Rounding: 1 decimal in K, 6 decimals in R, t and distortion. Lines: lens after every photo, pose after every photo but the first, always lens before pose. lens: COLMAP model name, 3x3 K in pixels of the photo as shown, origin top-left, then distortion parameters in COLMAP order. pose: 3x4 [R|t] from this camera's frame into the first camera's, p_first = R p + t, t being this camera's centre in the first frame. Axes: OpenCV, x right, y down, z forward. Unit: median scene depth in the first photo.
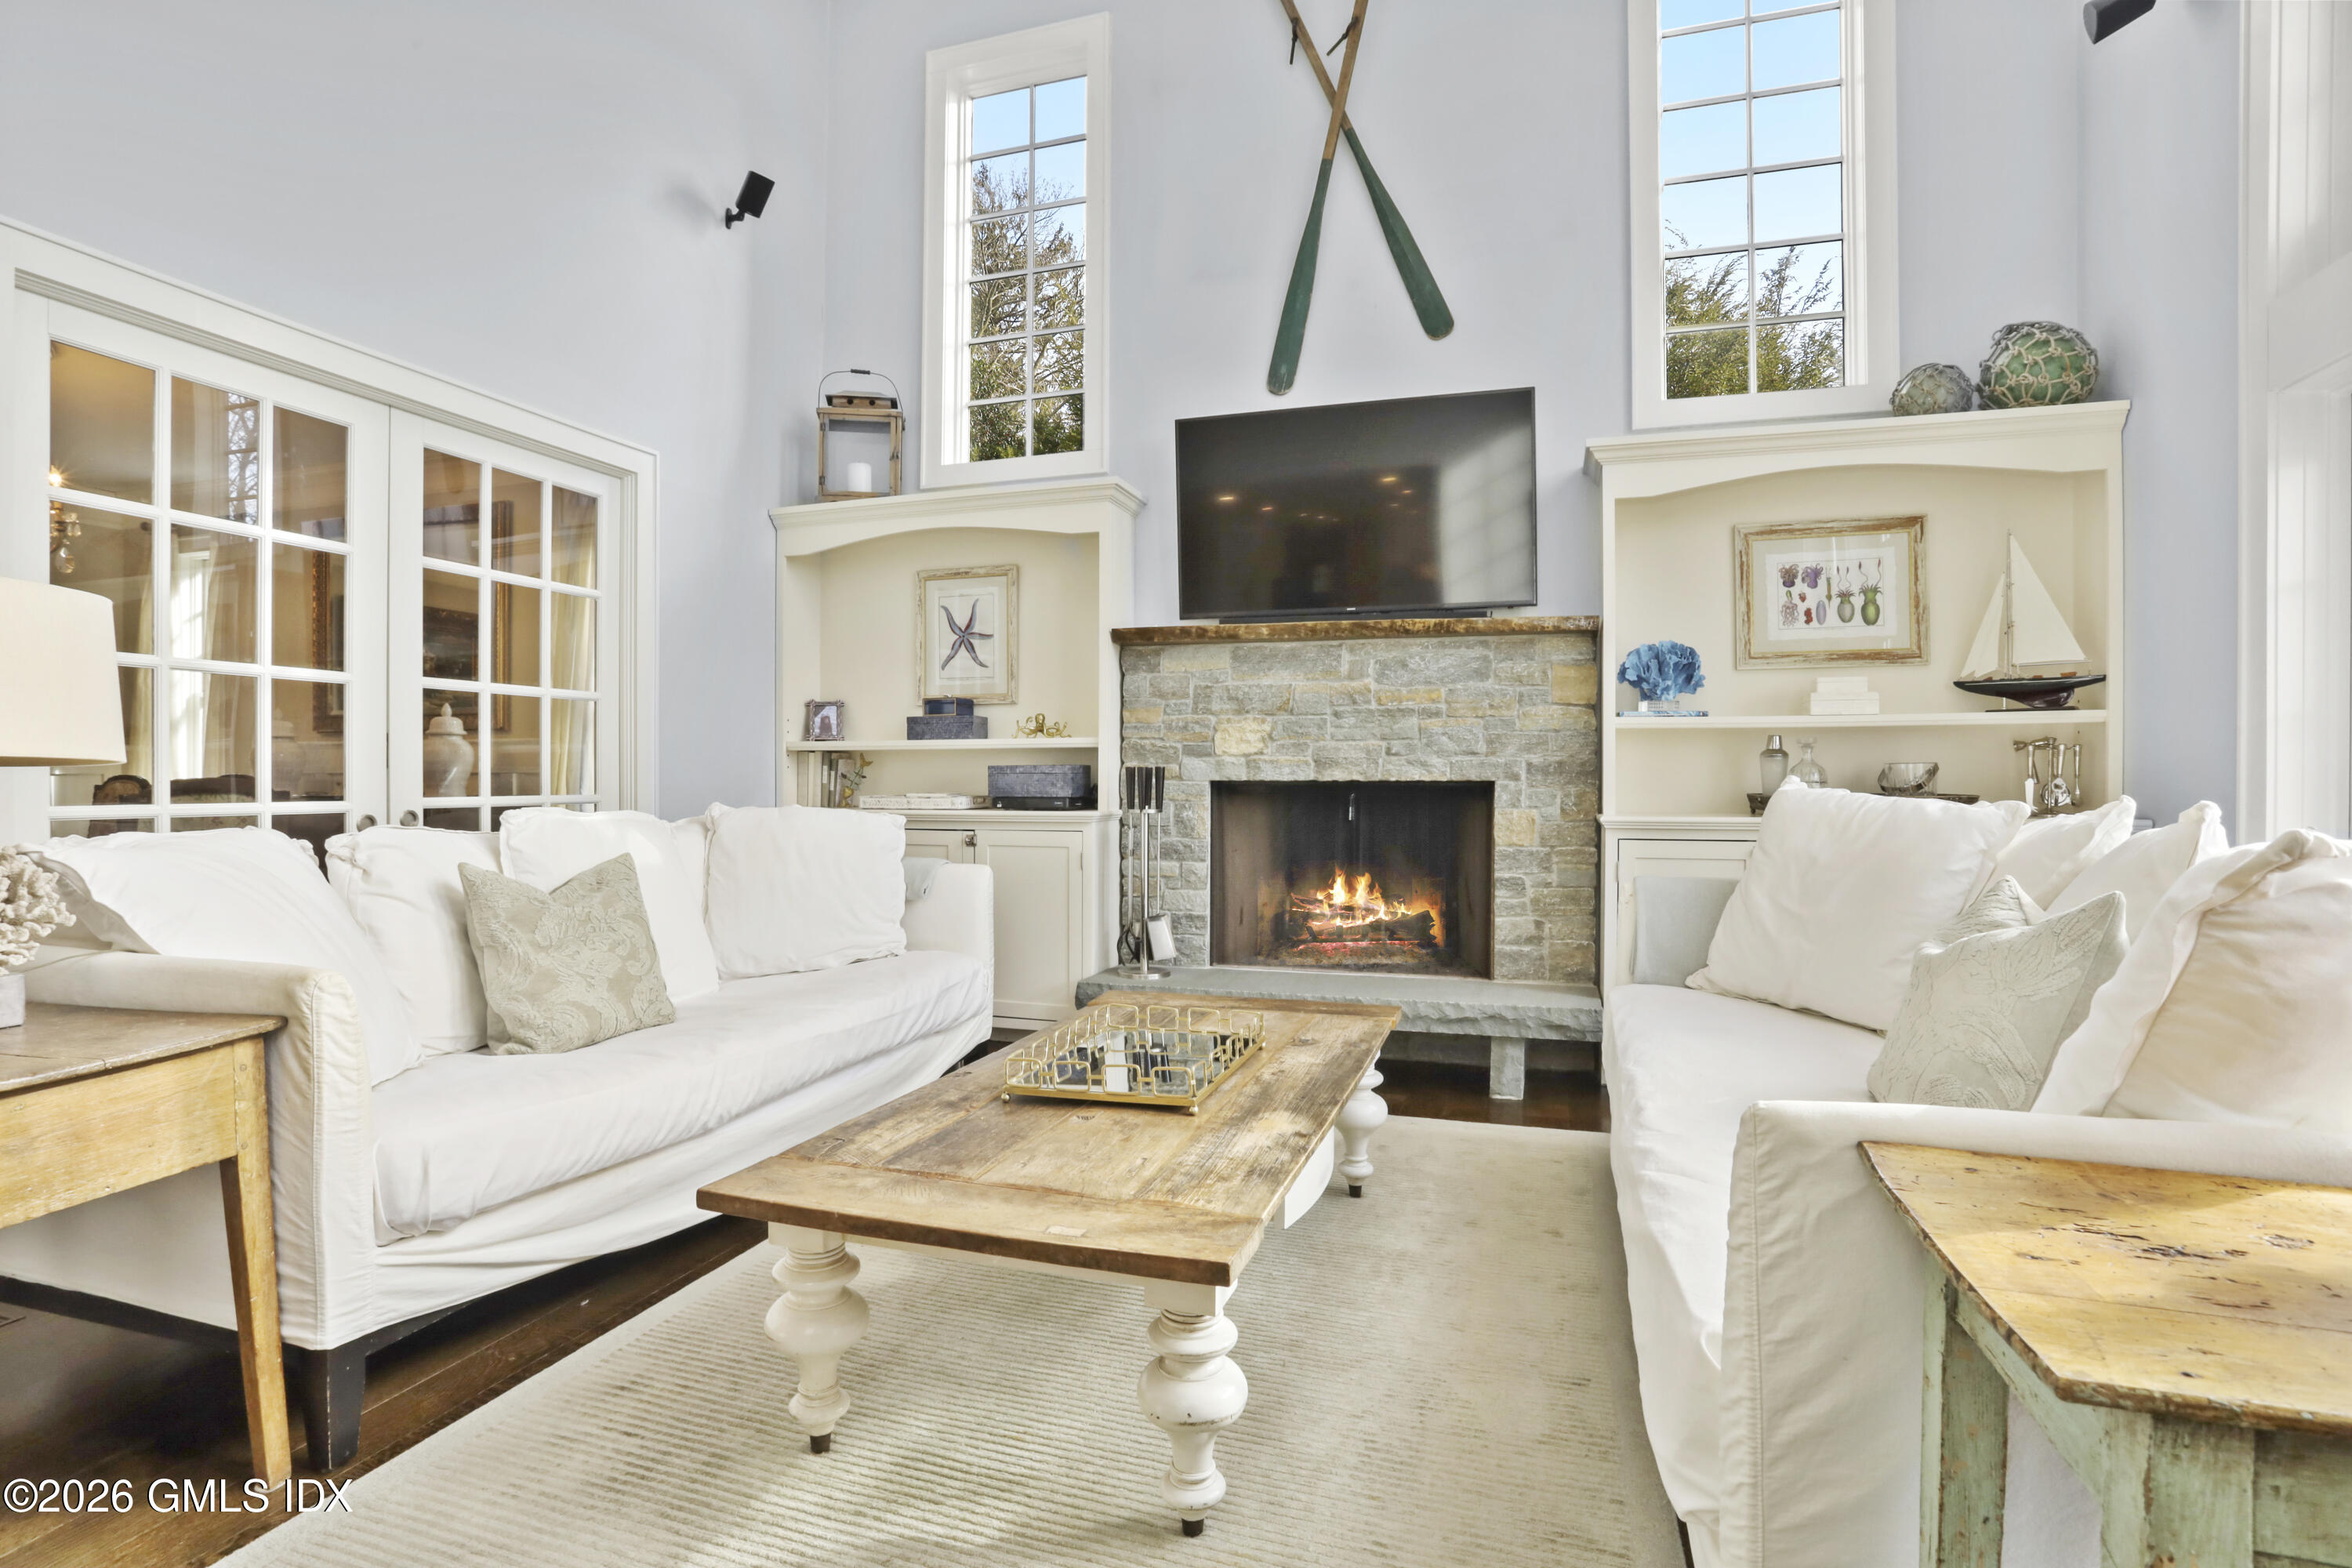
lens RADIAL K [[1163.7, 0, 1180.6], [0, 1163.7, 763.2], [0, 0, 1]] dist [-0.036968, 0.004993]
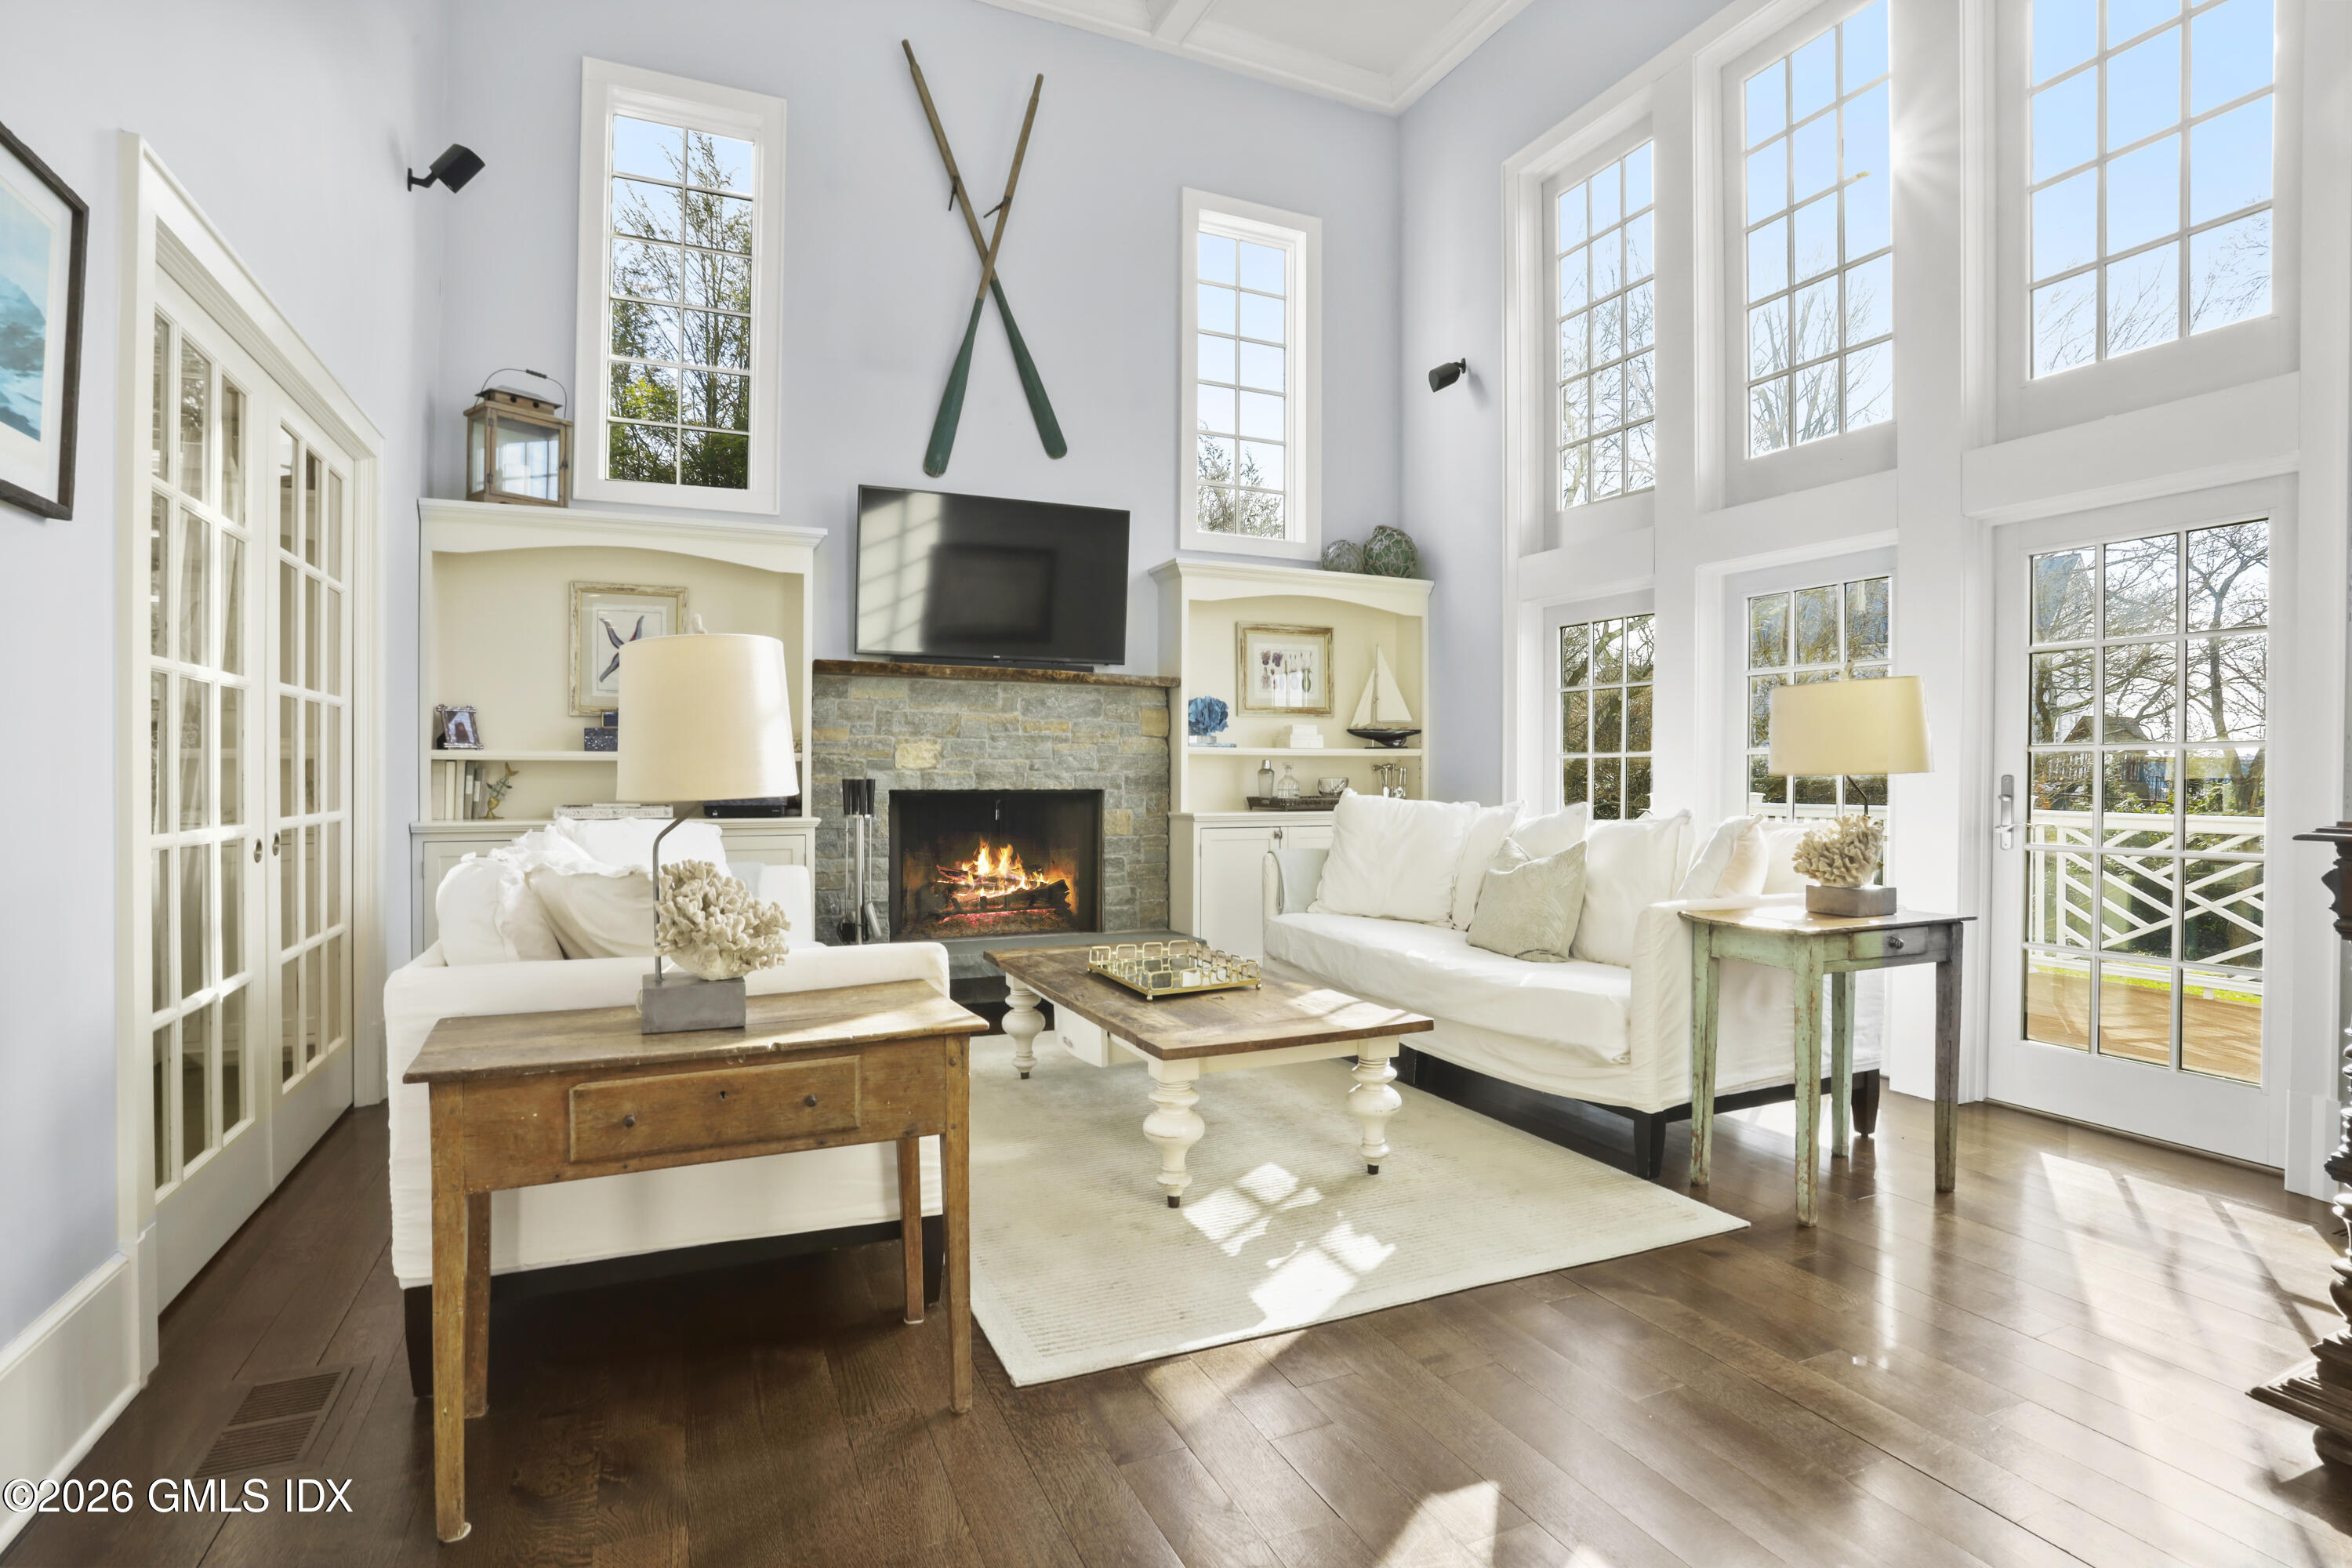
lens RADIAL K [[1163.7, 0, 1153.2], [0, 1163.7, 783.8], [0, 0, 1]] dist [-0.036968, 0.004993]
pose [[0.753228, -0.002794, 0.657754, -0.594460], [-0.009548, 0.999839, 0.015182, -0.013091], [-0.657690, -0.017716, 0.753080, -0.091098]]
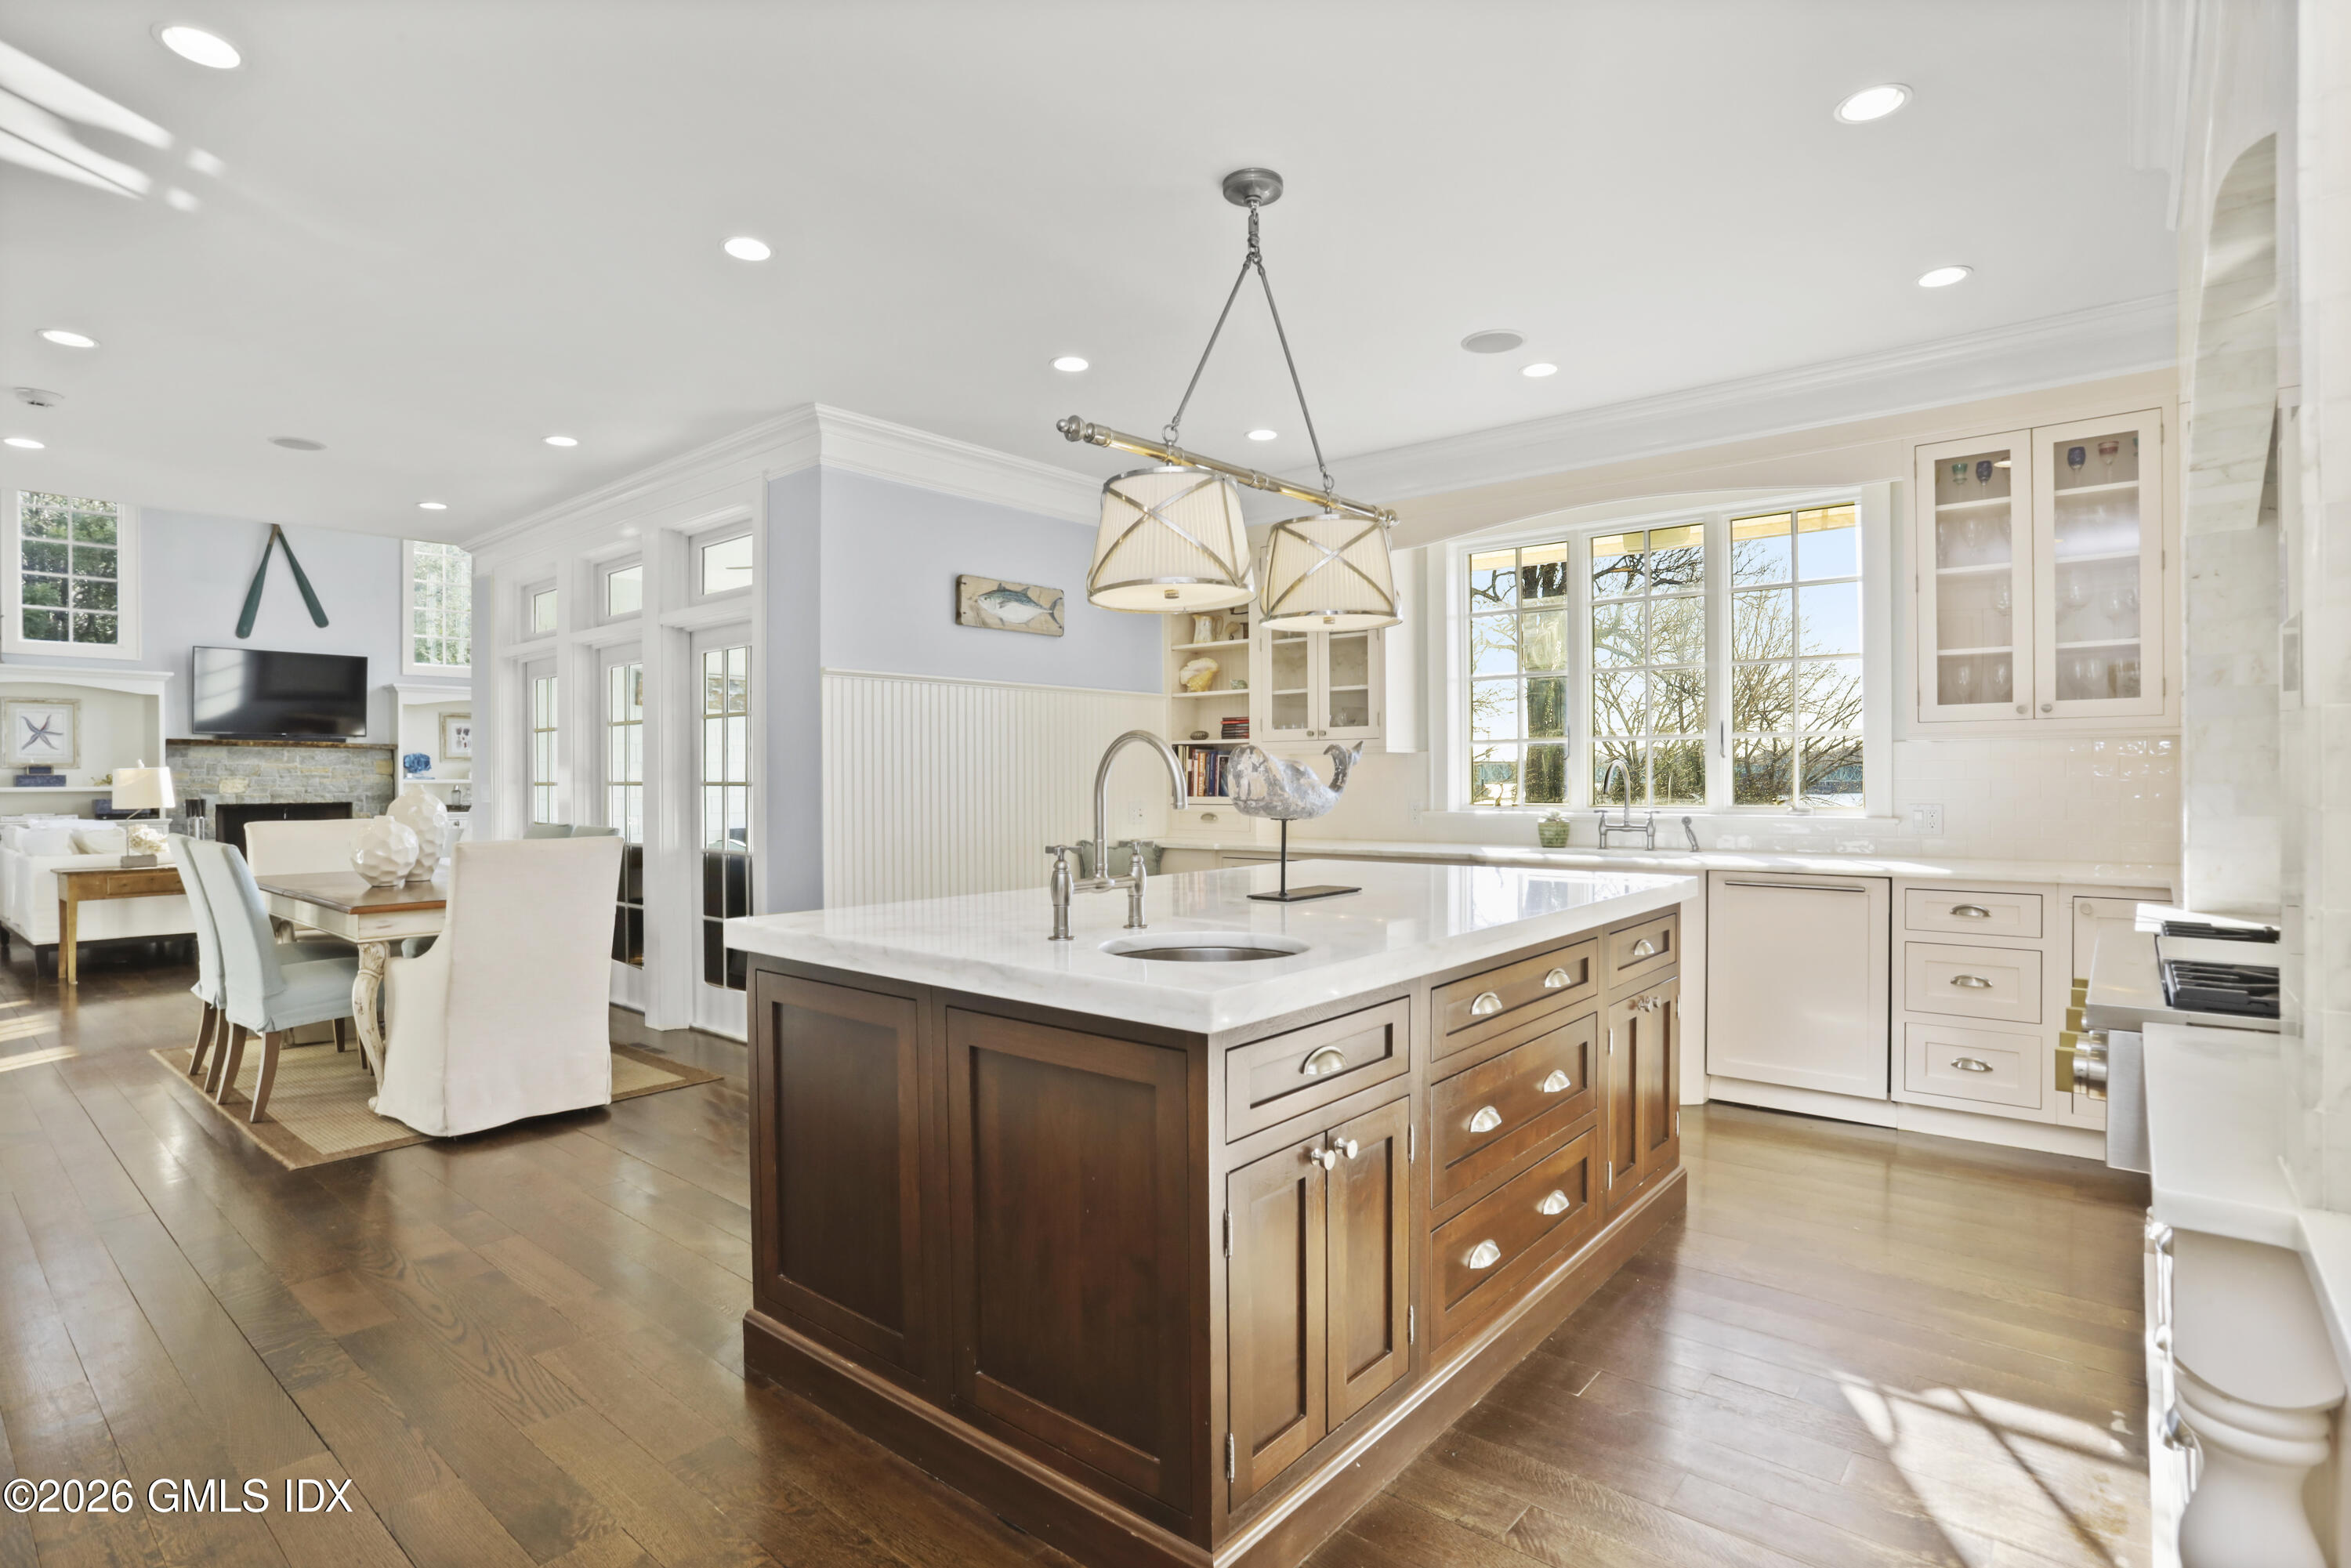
lens RADIAL K [[1163.2, 0, 1192.8], [0, 1163.2, 787.6], [0, 0, 1]] dist [-0.036968, 0.004993]
pose [[0.371081, -0.007225, 0.928572, -1.446467], [0.007058, 0.999963, 0.004960, -0.016862], [-0.928574, 0.004714, 0.371119, -1.772835]]
